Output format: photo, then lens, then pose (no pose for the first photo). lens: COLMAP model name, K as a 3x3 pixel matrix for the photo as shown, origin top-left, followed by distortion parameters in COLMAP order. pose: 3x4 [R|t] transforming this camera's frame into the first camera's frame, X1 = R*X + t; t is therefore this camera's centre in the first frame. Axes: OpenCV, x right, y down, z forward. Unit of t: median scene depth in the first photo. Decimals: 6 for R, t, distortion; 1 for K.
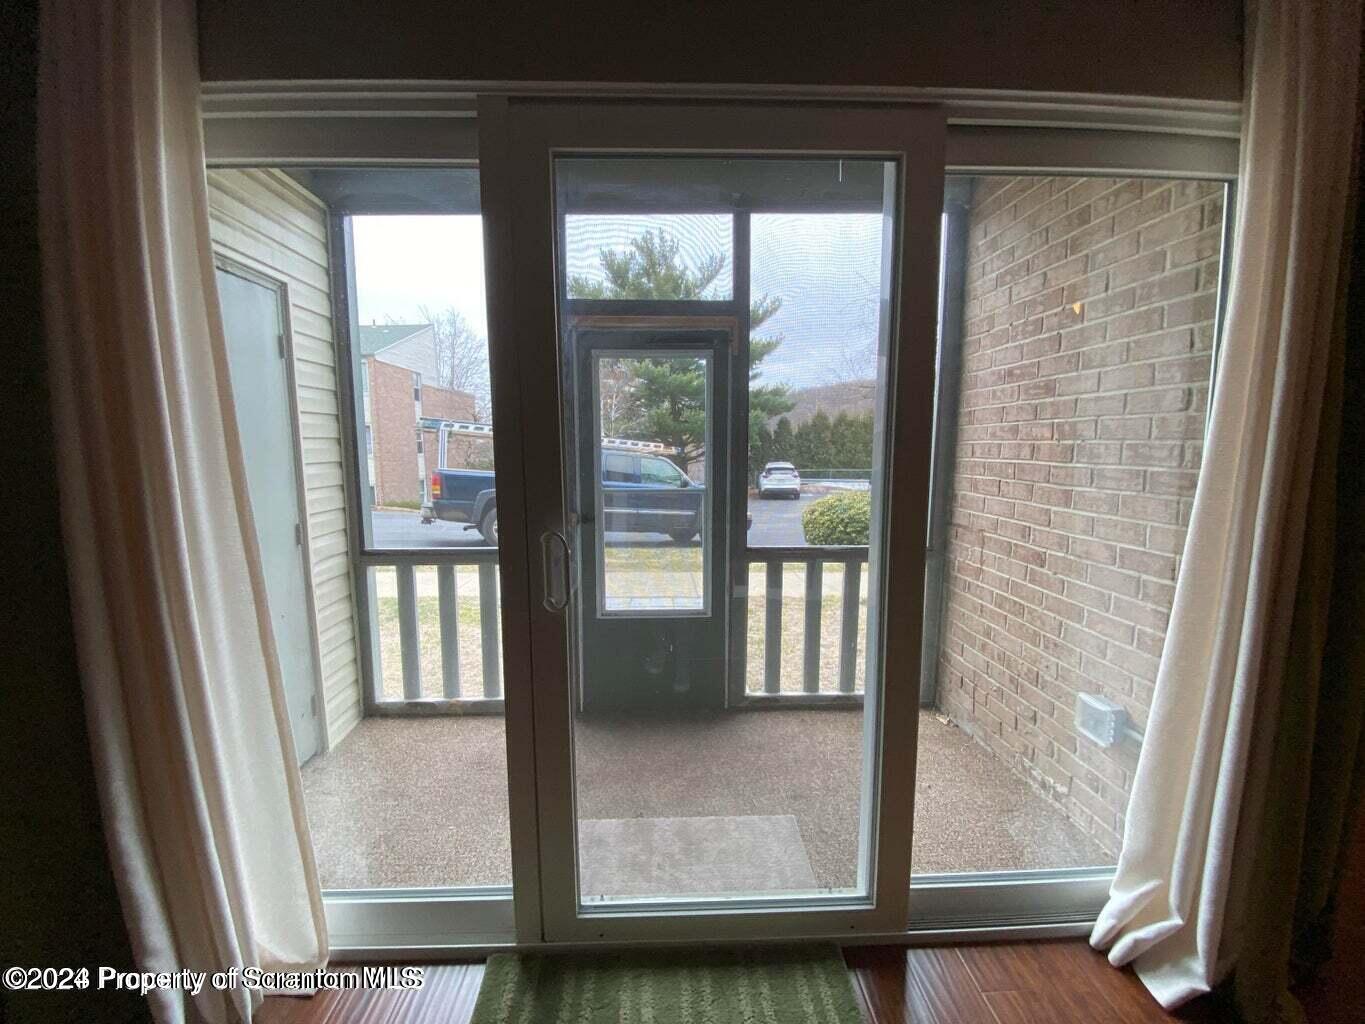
lens RADIAL K [[566.7, 0, 682.5], [0, 566.7, 512.0], [0, 0, 1]] dist [-0.000355, -0.000140]
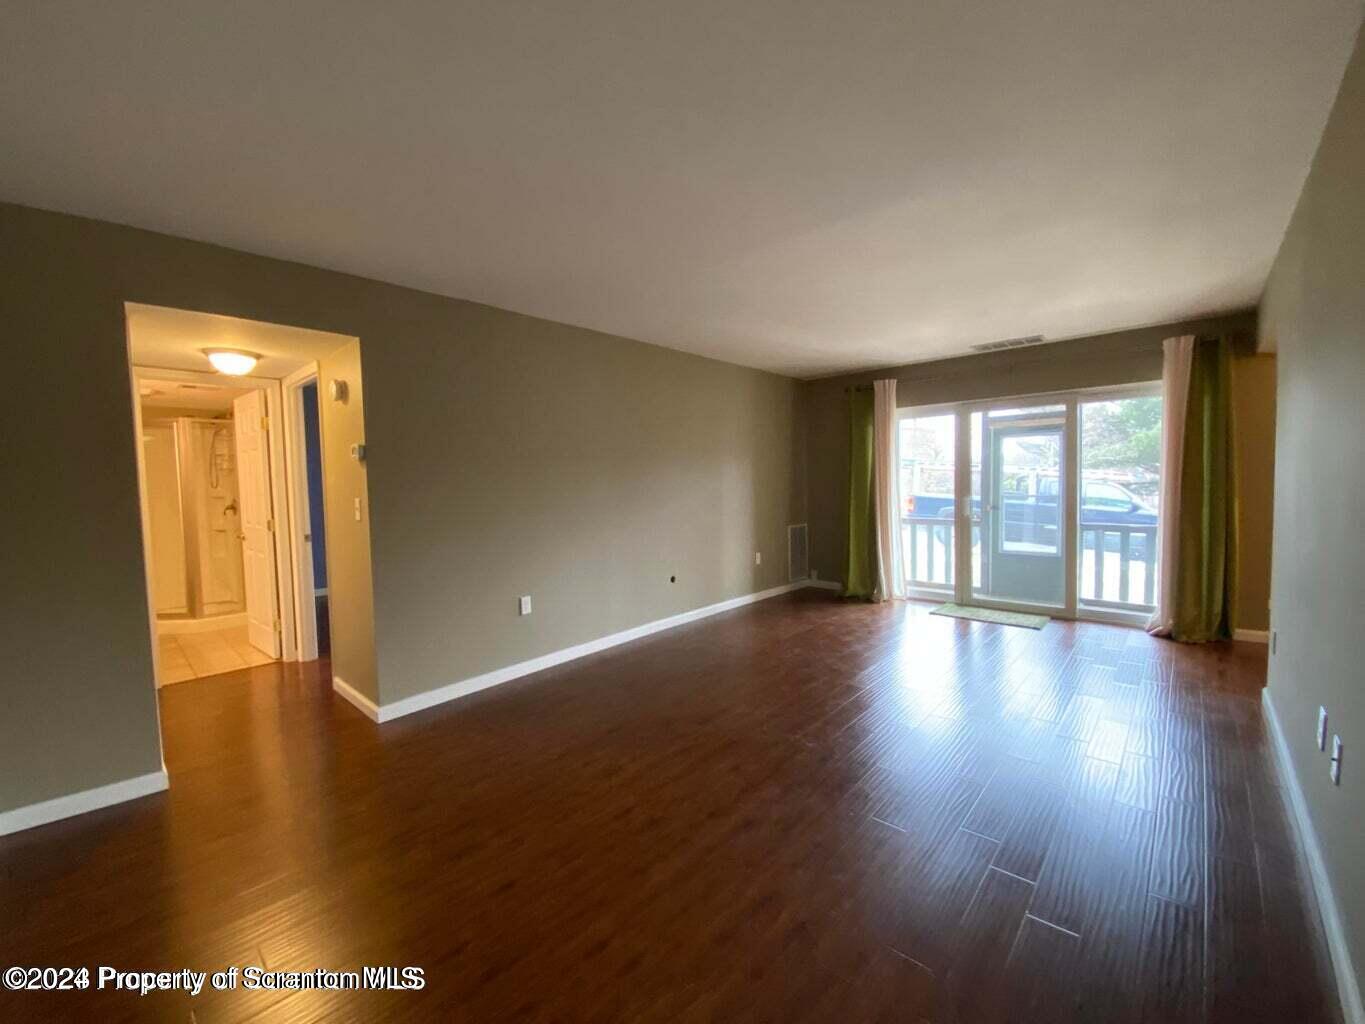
lens RADIAL K [[566.7, 0, 682.5], [0, 566.7, 512.0], [0, 0, 1]] dist [-0.000355, -0.000140]
pose [[0.720404, 0.029212, -0.692939, 0.464931], [-0.065255, 0.997535, -0.025788, 0.161054], [0.690478, 0.063795, 0.720535, -1.400353]]
